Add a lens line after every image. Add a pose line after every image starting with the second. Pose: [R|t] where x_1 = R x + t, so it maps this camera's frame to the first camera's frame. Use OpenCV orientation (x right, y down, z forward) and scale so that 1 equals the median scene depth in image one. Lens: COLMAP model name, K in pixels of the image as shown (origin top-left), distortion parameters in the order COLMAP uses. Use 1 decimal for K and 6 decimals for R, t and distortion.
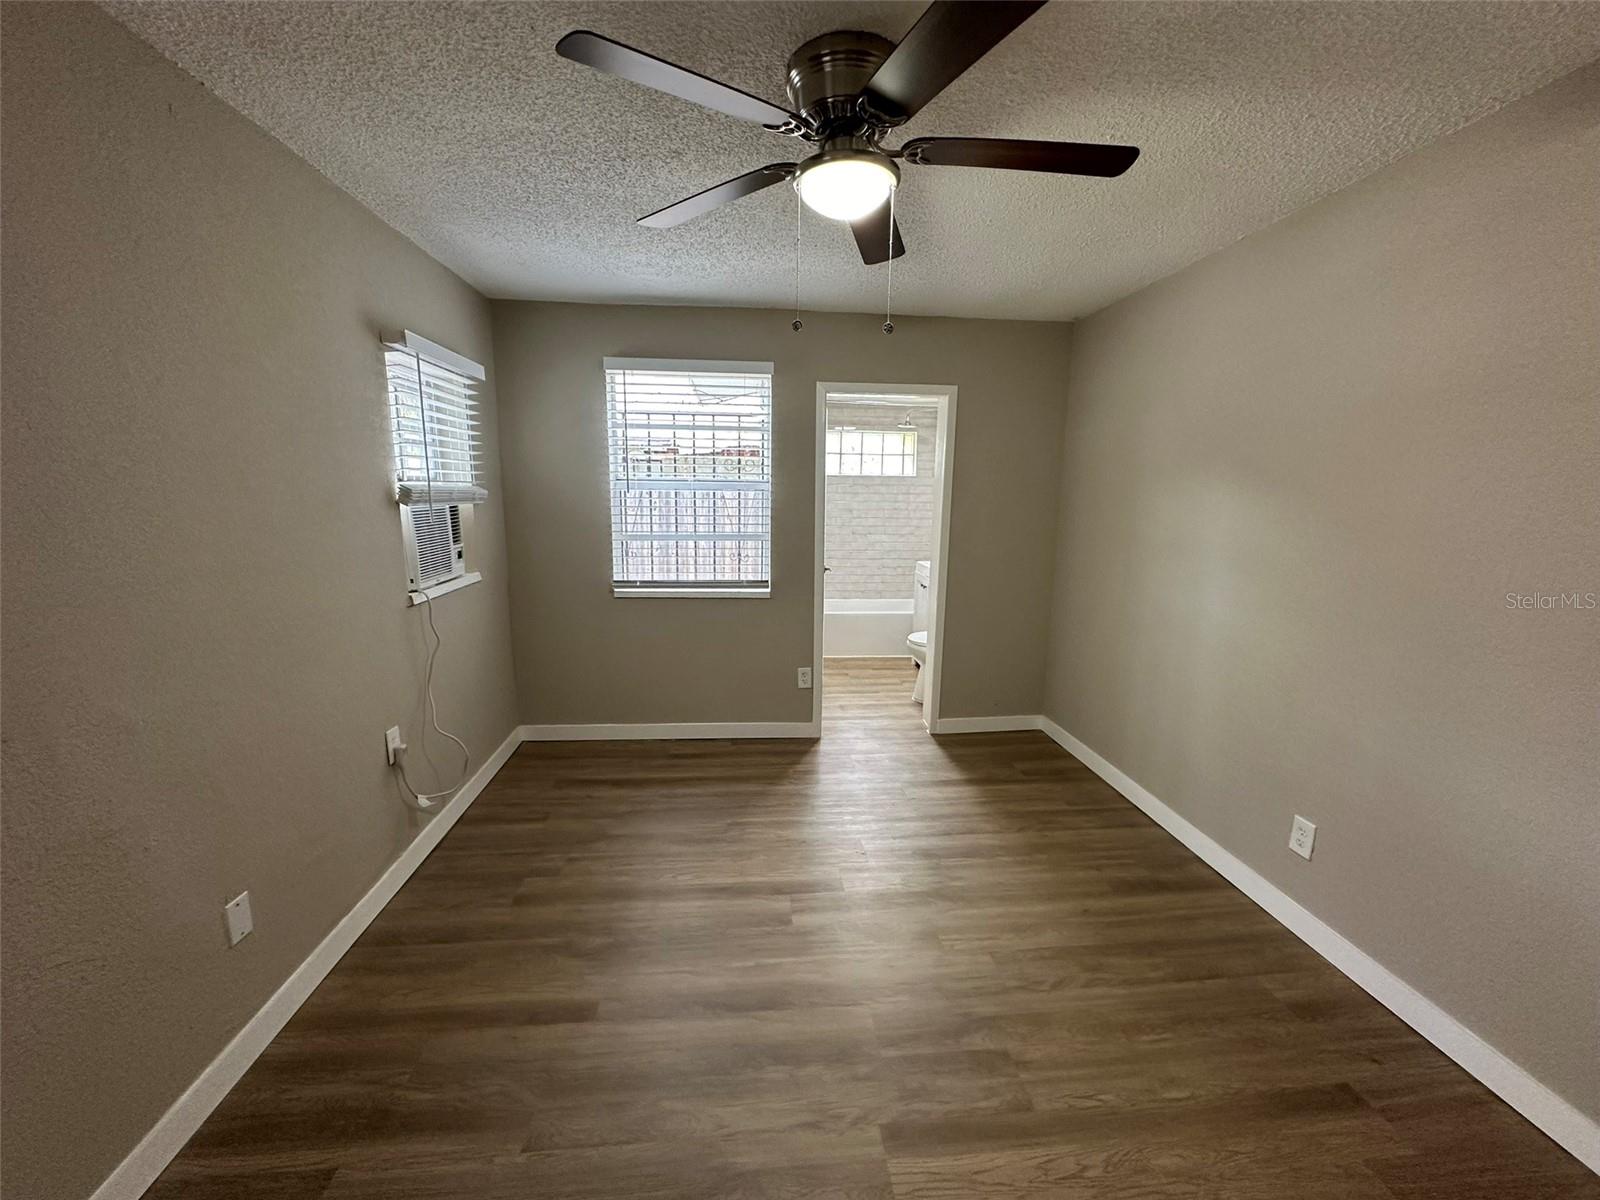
lens RADIAL K [[636.9, 0, 800.0], [0, 636.9, 600.0], [0, 0, 1]] dist [-0.003087, -0.000516]
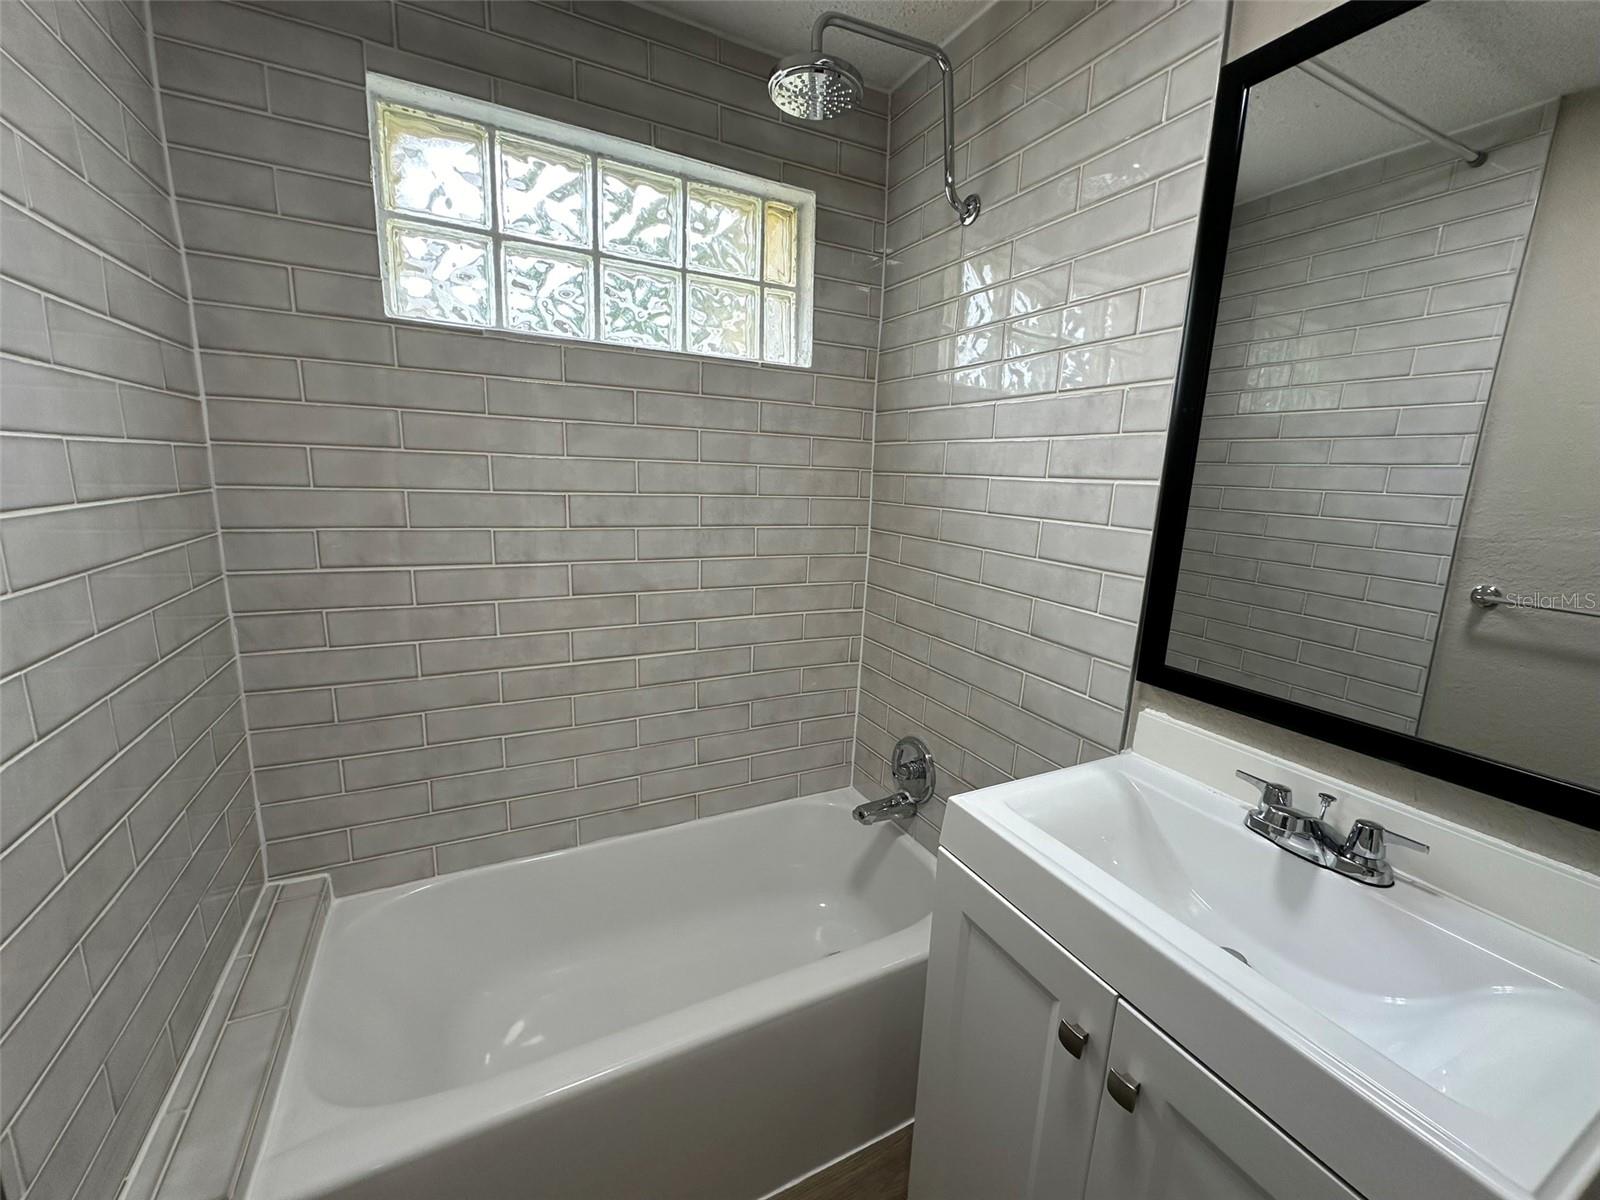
lens RADIAL K [[639.4, 0, 800.0], [0, 639.4, 600.0], [0, 0, 1]] dist [-0.000015, -0.000034]
pose [[0.930079, -0.051392, 0.363747, 0.150583], [0.039047, 0.998387, 0.041217, -0.219560], [-0.365278, -0.024132, 0.930586, 1.515020]]
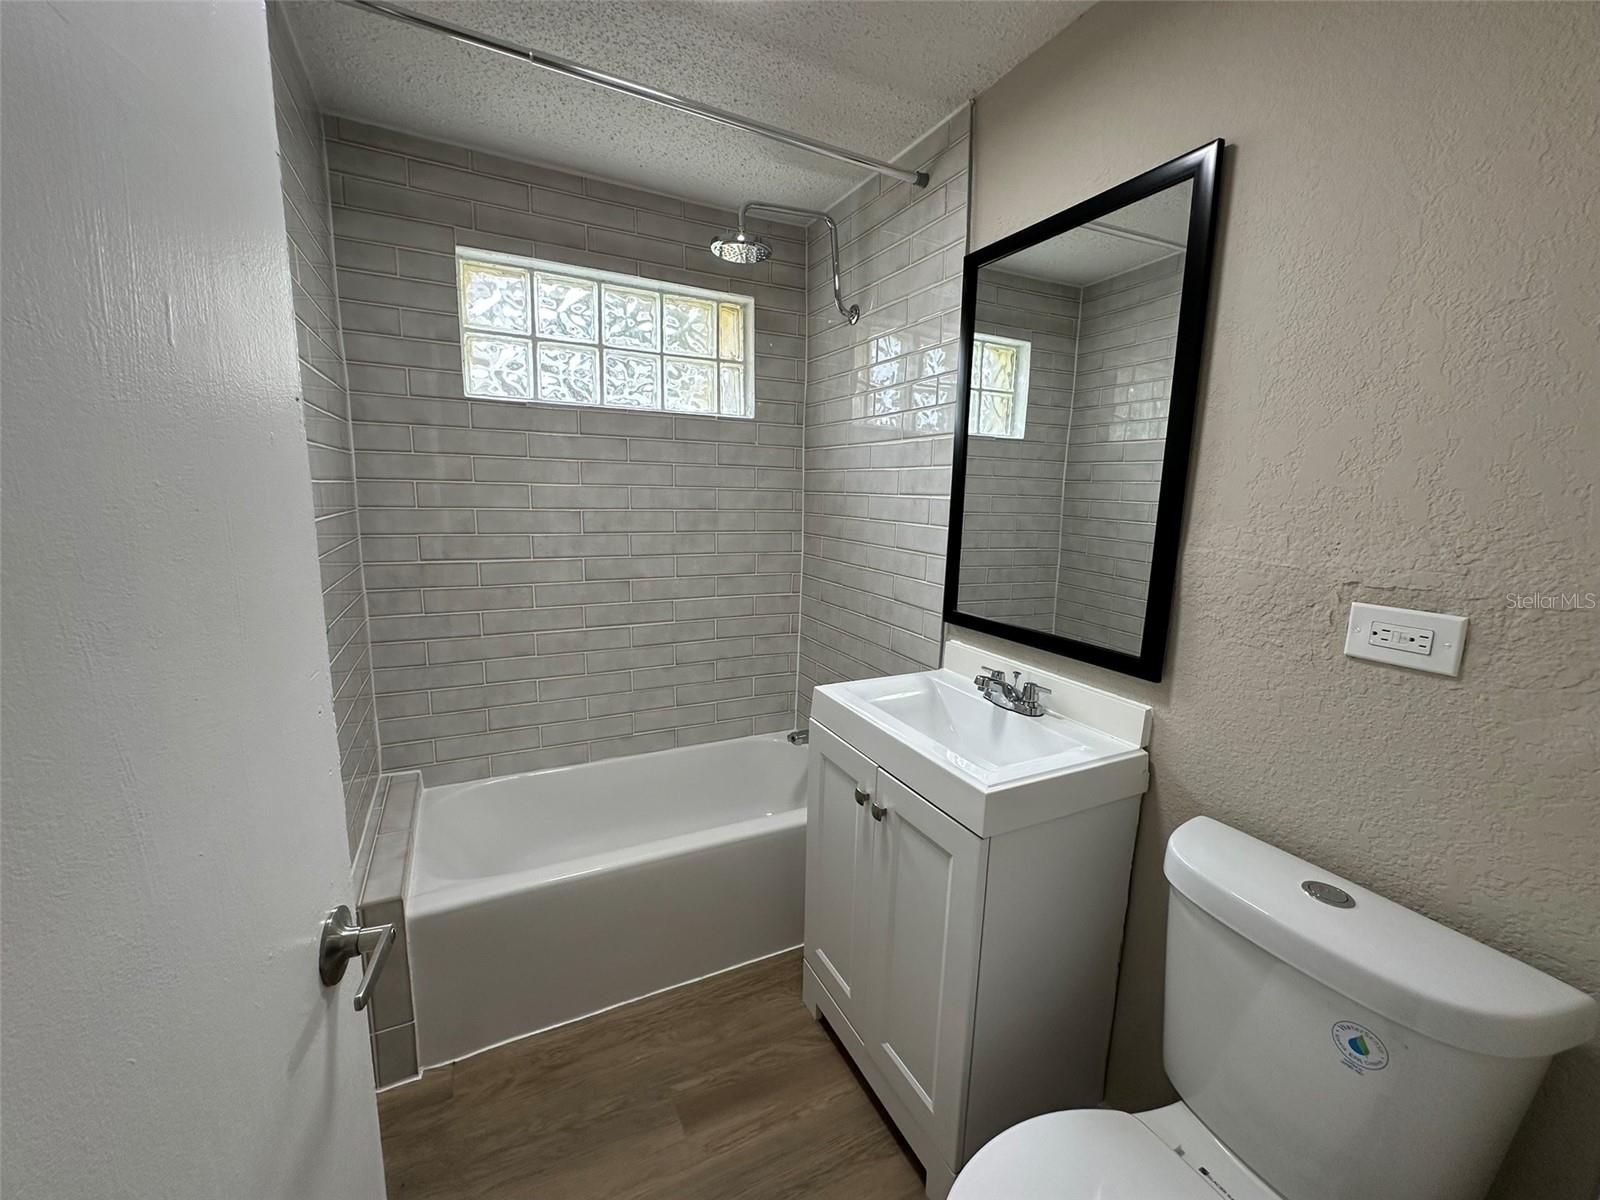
lens RADIAL K [[638.3, 0, 800.0], [0, 638.3, 600.0], [0, 0, 1]] dist [-0.000841, -0.000143]
pose [[0.930854, -0.053559, 0.361445, 0.132061], [0.052275, 0.998544, 0.013338, -0.185728], [-0.361633, 0.006479, 0.932298, 1.297266]]
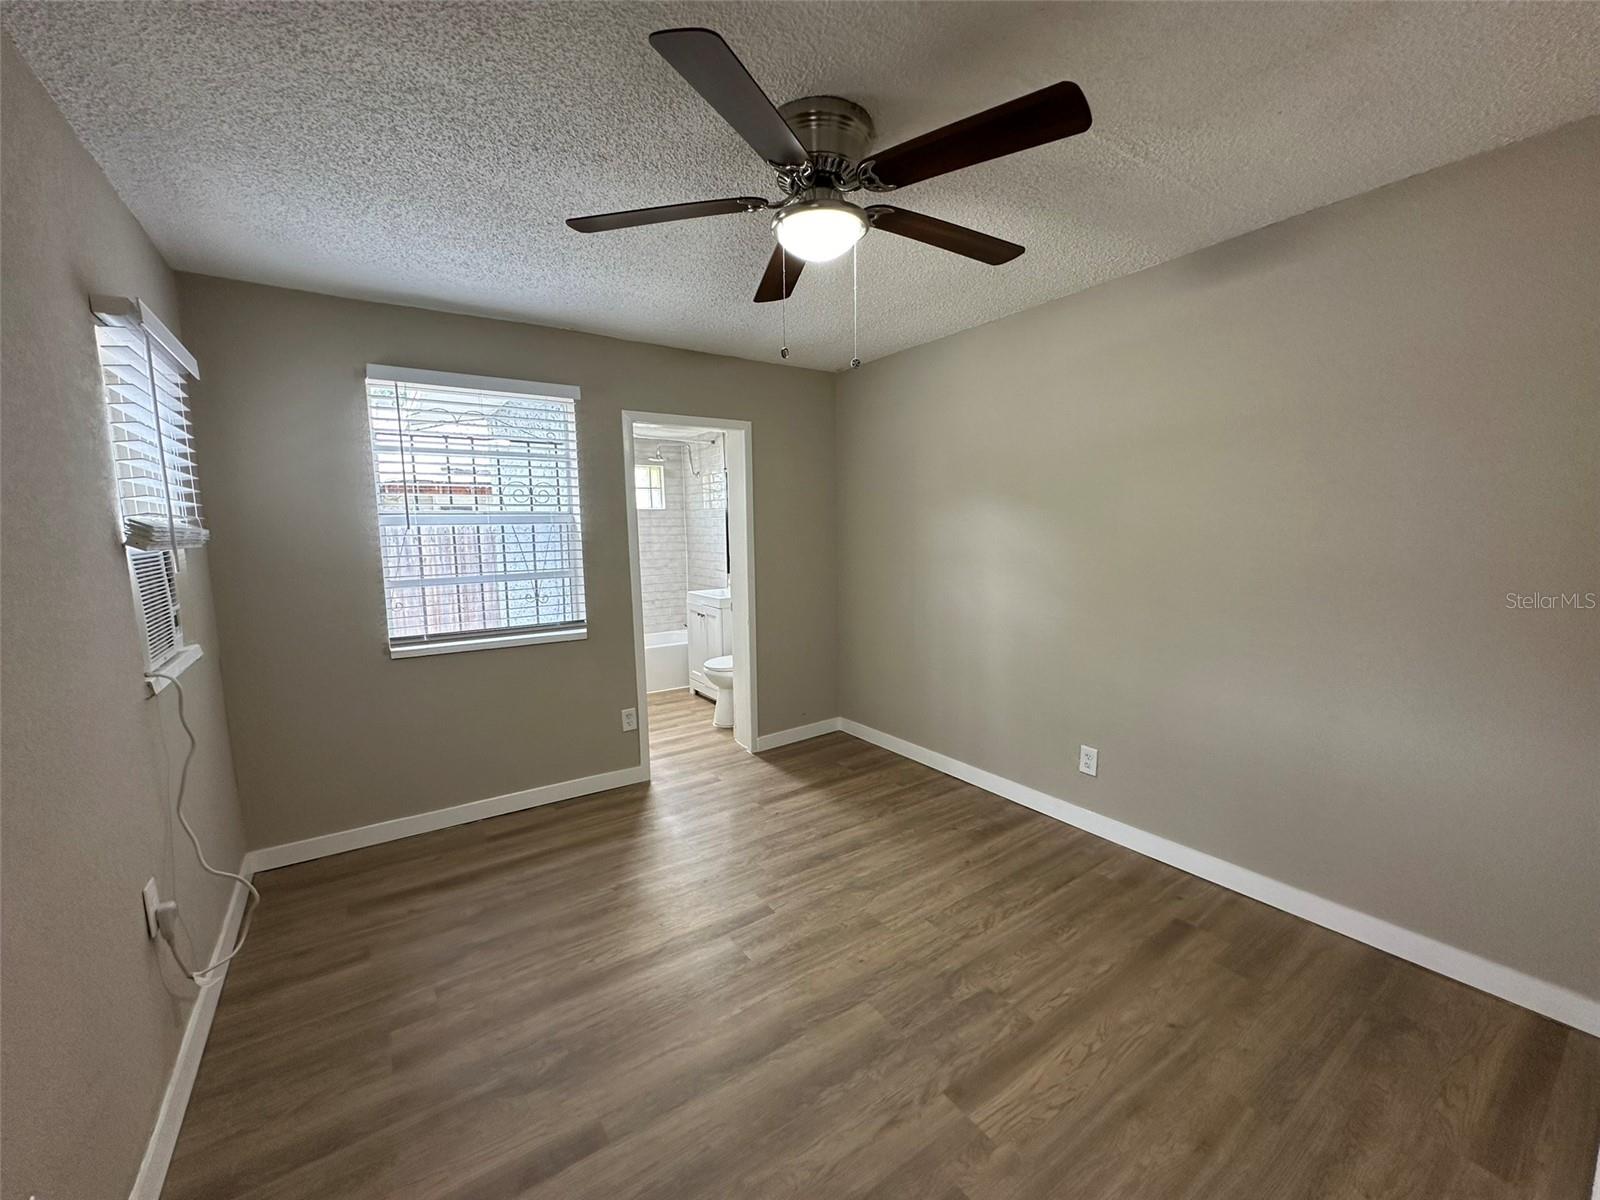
lens RADIAL K [[636.9, 0, 800.0], [0, 636.9, 600.0], [0, 0, 1]] dist [-0.003087, -0.000516]
pose [[0.871002, -0.082340, 0.484329, -0.269003], [0.109632, 0.993571, -0.028242, 0.001300], [-0.478890, 0.077697, 0.874430, 0.055175]]
